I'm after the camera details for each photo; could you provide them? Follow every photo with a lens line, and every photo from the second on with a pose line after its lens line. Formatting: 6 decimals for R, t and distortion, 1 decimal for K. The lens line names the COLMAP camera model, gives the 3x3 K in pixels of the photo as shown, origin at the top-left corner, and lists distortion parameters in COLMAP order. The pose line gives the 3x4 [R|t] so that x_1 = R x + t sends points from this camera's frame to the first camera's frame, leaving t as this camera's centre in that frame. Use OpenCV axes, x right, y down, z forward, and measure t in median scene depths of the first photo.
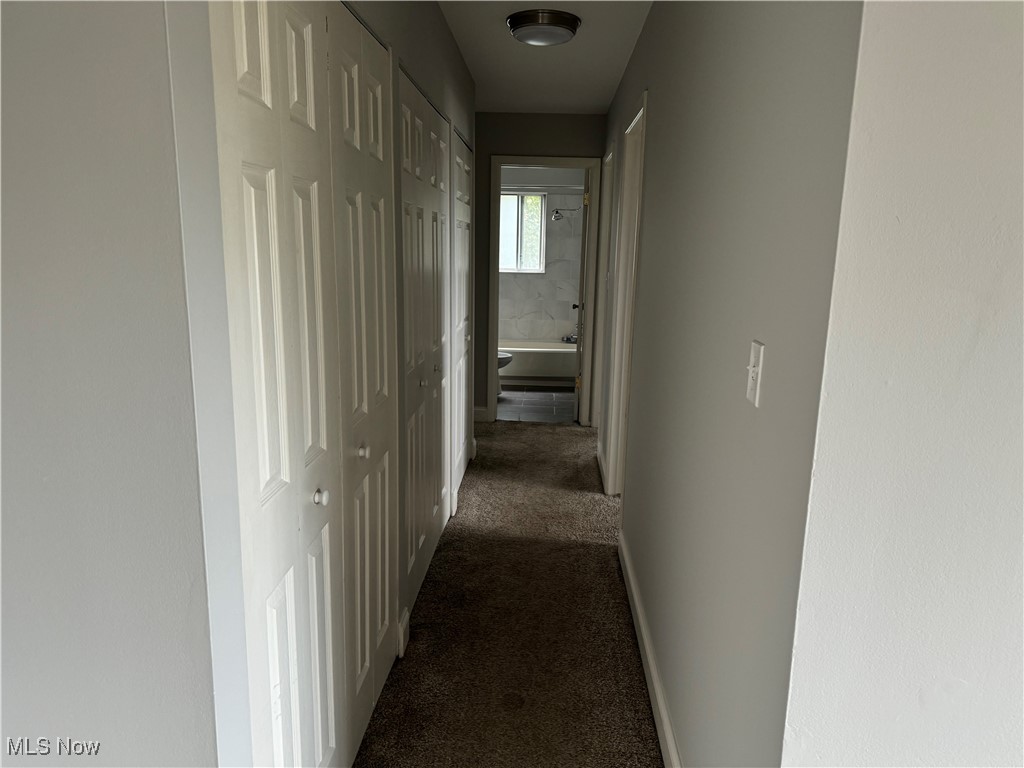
lens RADIAL K [[718.6, 0, 511.1], [0, 718.6, 387.2], [0, 0, 1]] dist [0.148375, -0.223530]
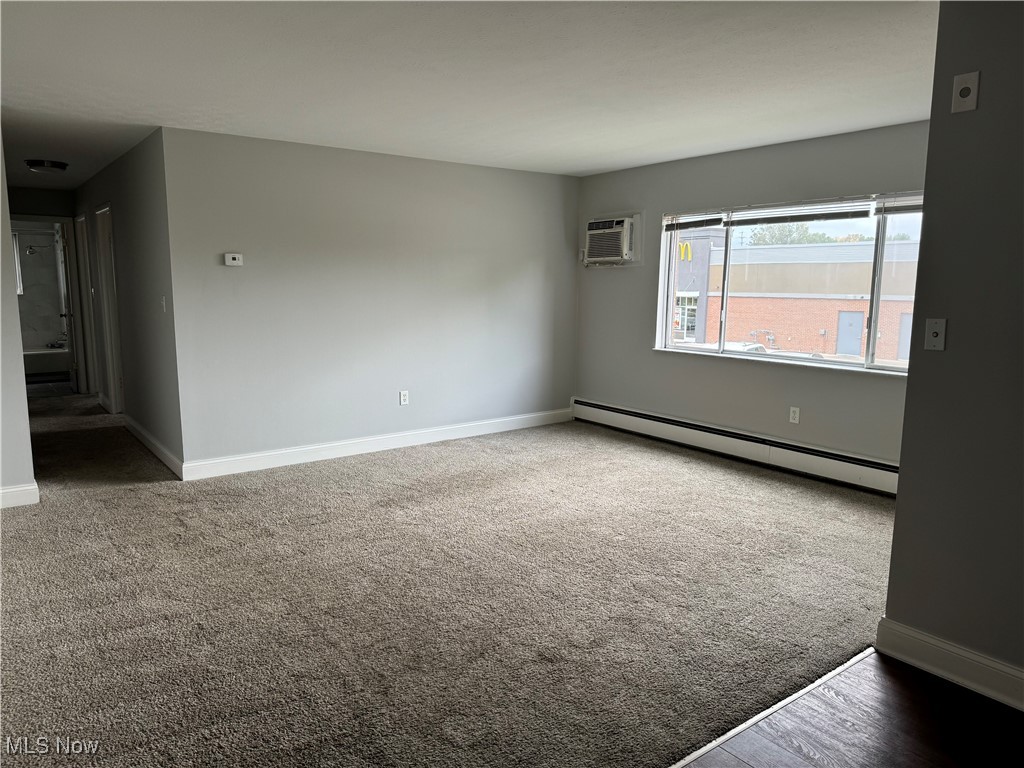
lens RADIAL K [[715.7, 0, 515.4], [0, 715.7, 384.4], [0, 0, 1]] dist [0.144023, -0.219000]
pose [[0.764108, -0.114494, 0.634846, -0.069341], [0.140850, 0.989990, 0.009015, 0.058688], [-0.629524, 0.082529, 0.772586, -0.286906]]
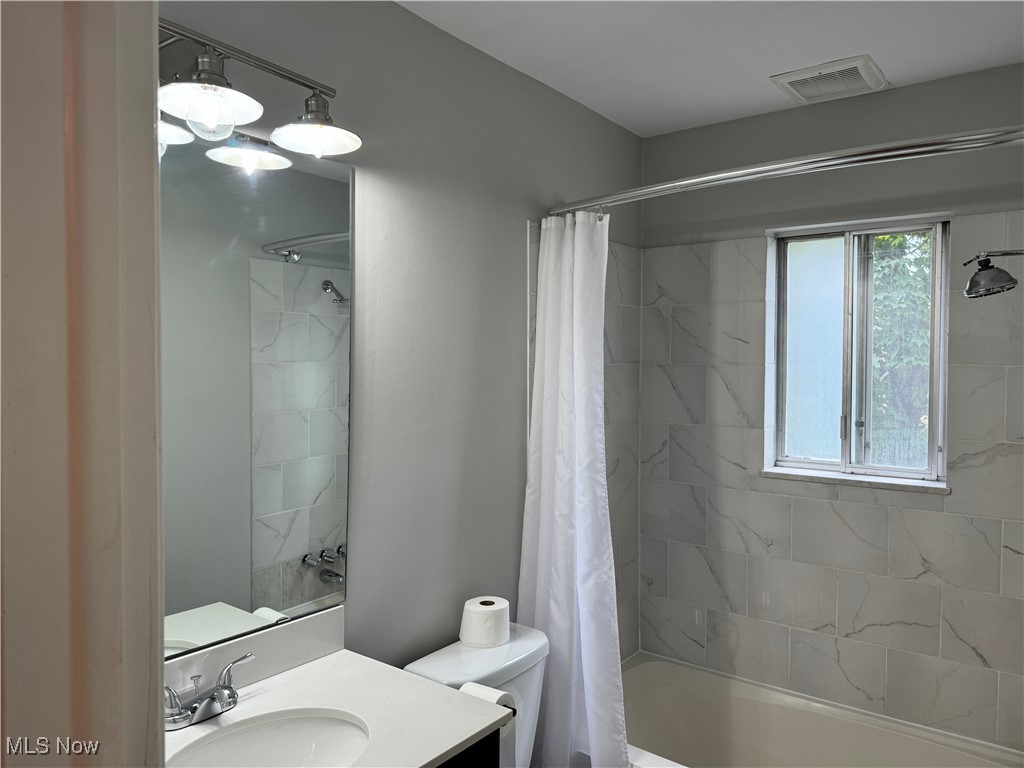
lens RADIAL K [[718.6, 0, 511.1], [0, 718.6, 387.2], [0, 0, 1]] dist [0.148375, -0.223530]
pose [[0.839343, 0.000617, -0.543602, 0.060037], [-0.101371, 0.982636, -0.155406, -0.137607], [0.534067, 0.185544, 0.824831, 0.678293]]
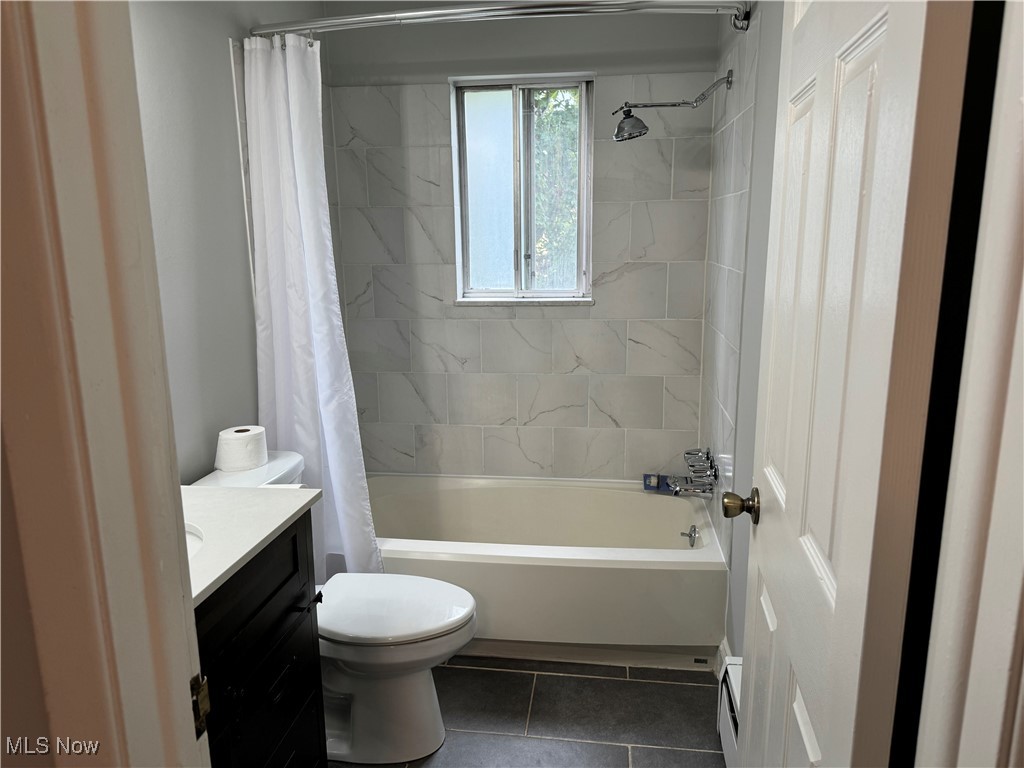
lens RADIAL K [[718.6, 0, 511.1], [0, 718.6, 387.2], [0, 0, 1]] dist [0.148375, -0.223530]
pose [[0.996951, -0.020668, -0.075250, 0.032806], [0.020133, 0.999766, -0.007864, -0.114556], [0.075394, 0.006325, 0.997134, 0.642671]]
